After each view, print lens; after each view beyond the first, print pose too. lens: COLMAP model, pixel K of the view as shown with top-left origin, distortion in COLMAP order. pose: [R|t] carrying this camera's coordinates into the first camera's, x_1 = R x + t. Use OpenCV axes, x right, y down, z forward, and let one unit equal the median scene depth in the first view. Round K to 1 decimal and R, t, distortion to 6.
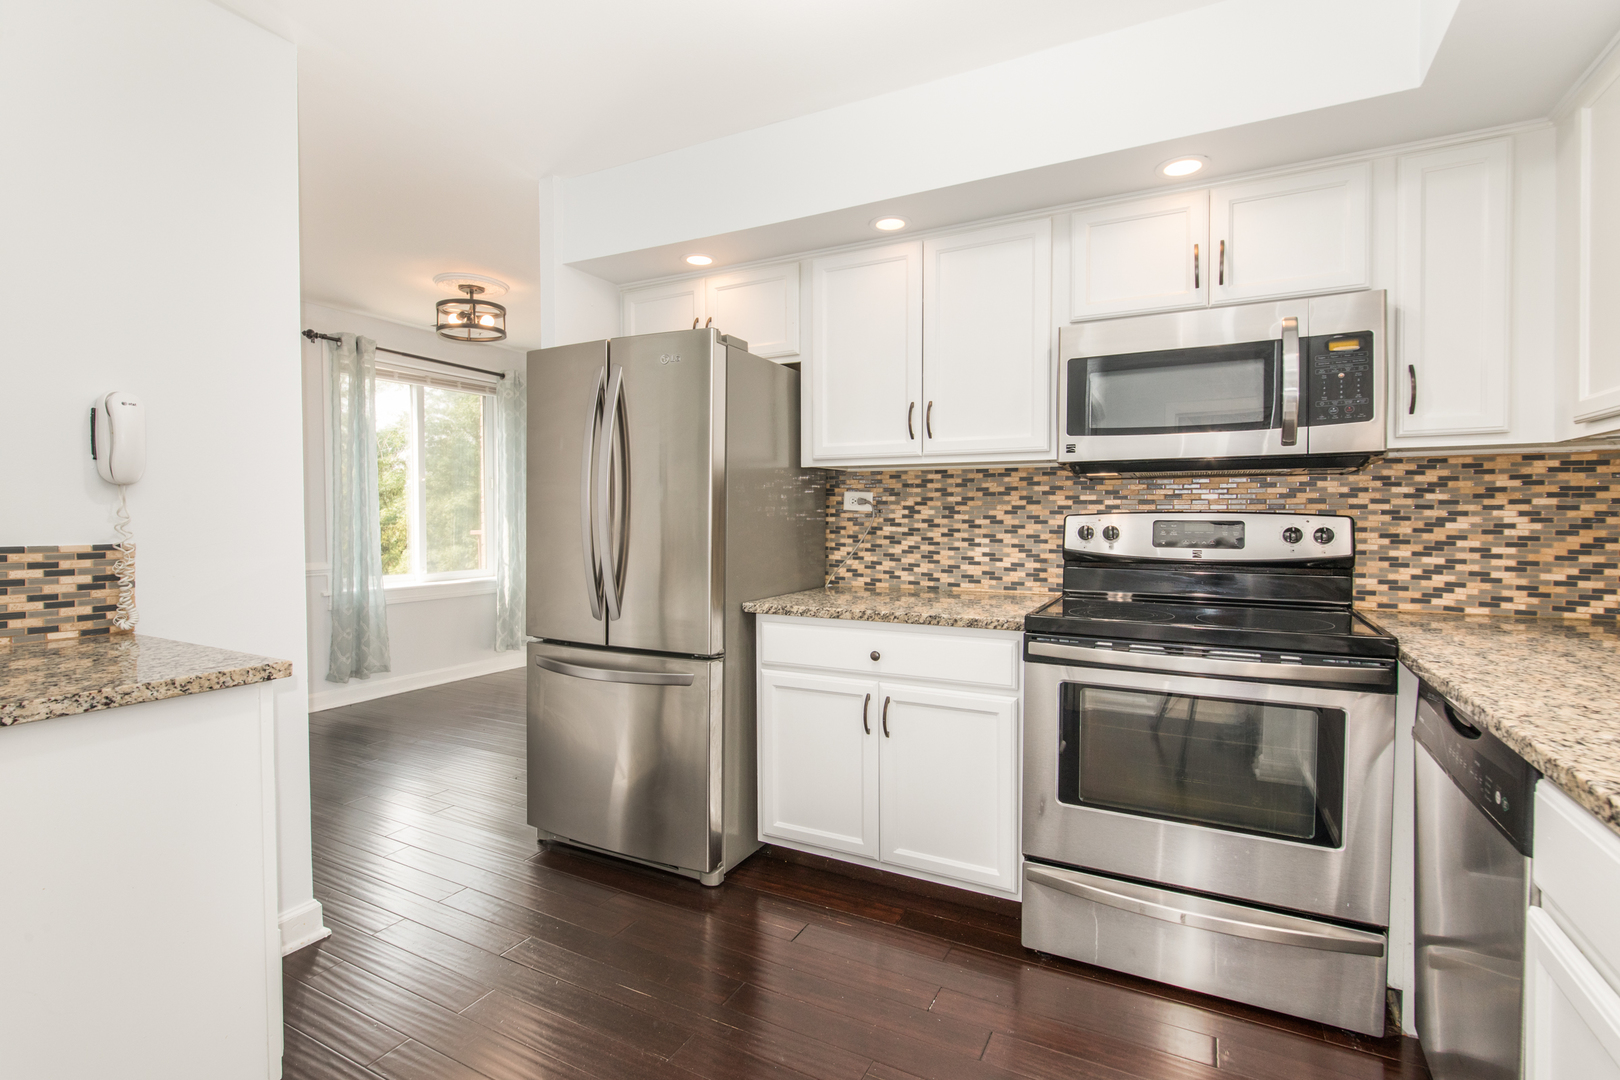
lens RADIAL K [[740.1, 0, 856.2], [0, 740.1, 530.1], [0, 0, 1]] dist [-0.001476, 0.000312]
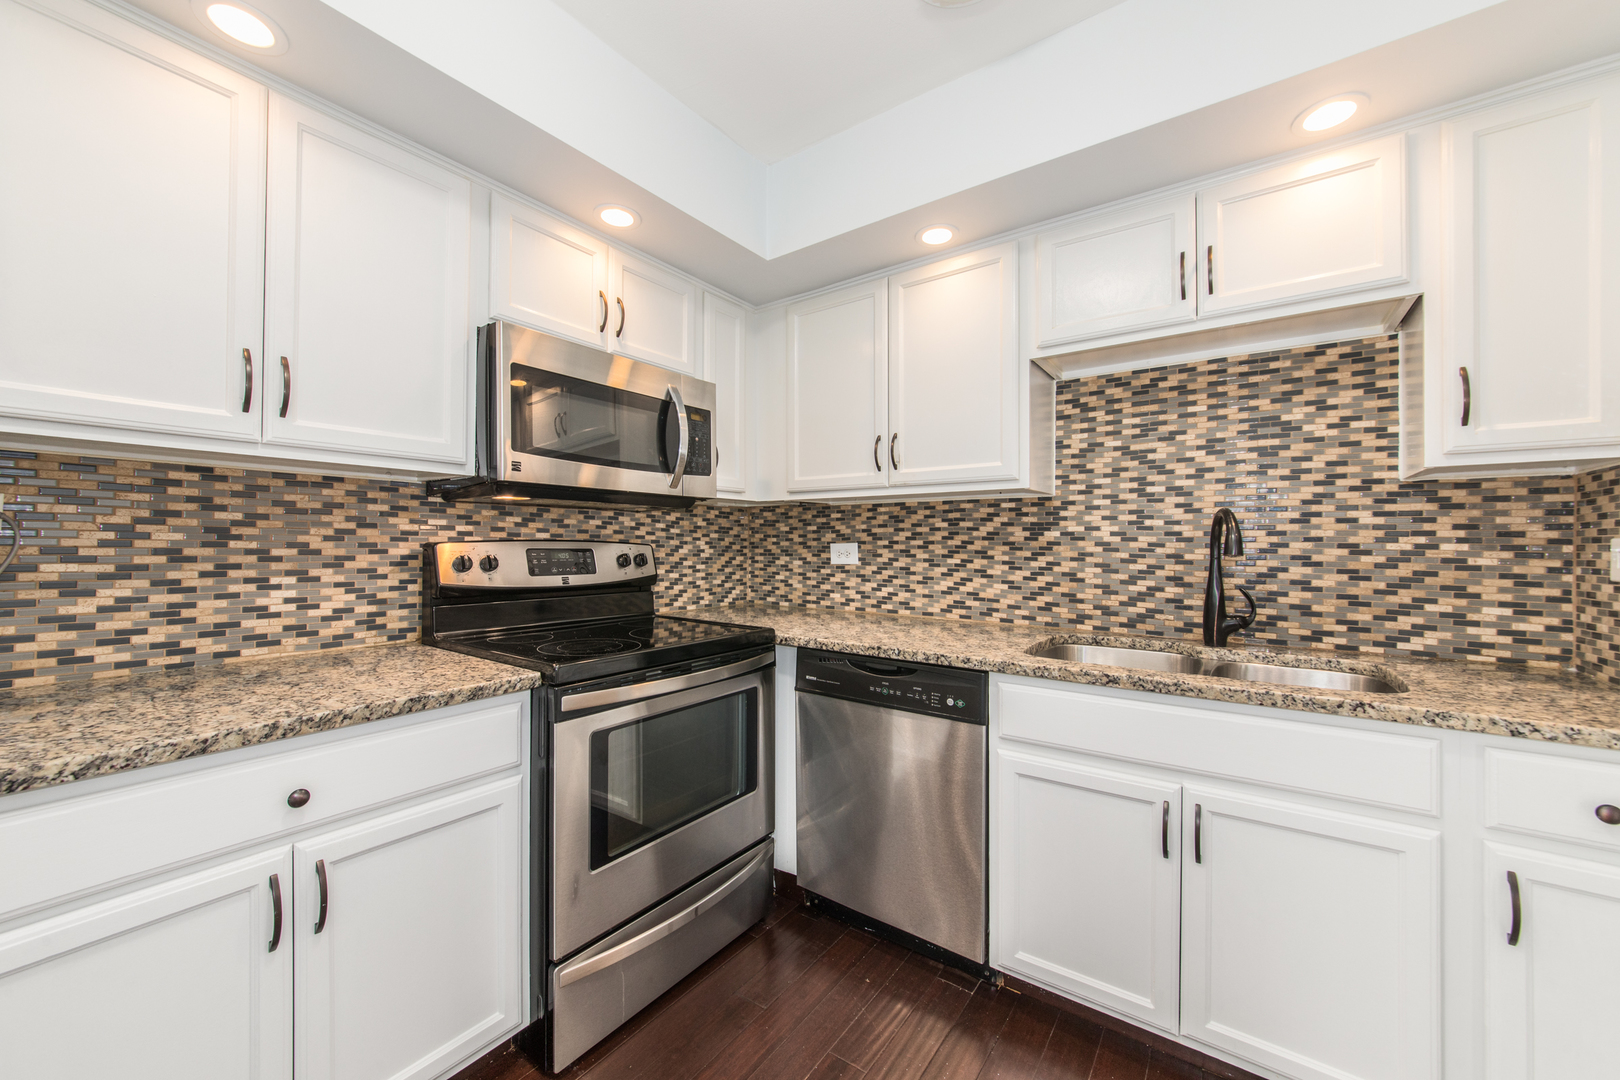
lens RADIAL K [[612.5, 0, 817.5], [0, 612.5, 541.3], [0, 0, 1]] dist [-0.008035, -0.000169]
pose [[0.188523, 0.004494, 0.982059, -0.303643], [0.011985, 0.999905, -0.006877, -0.012472], [-0.981996, 0.013067, 0.188451, 0.462607]]
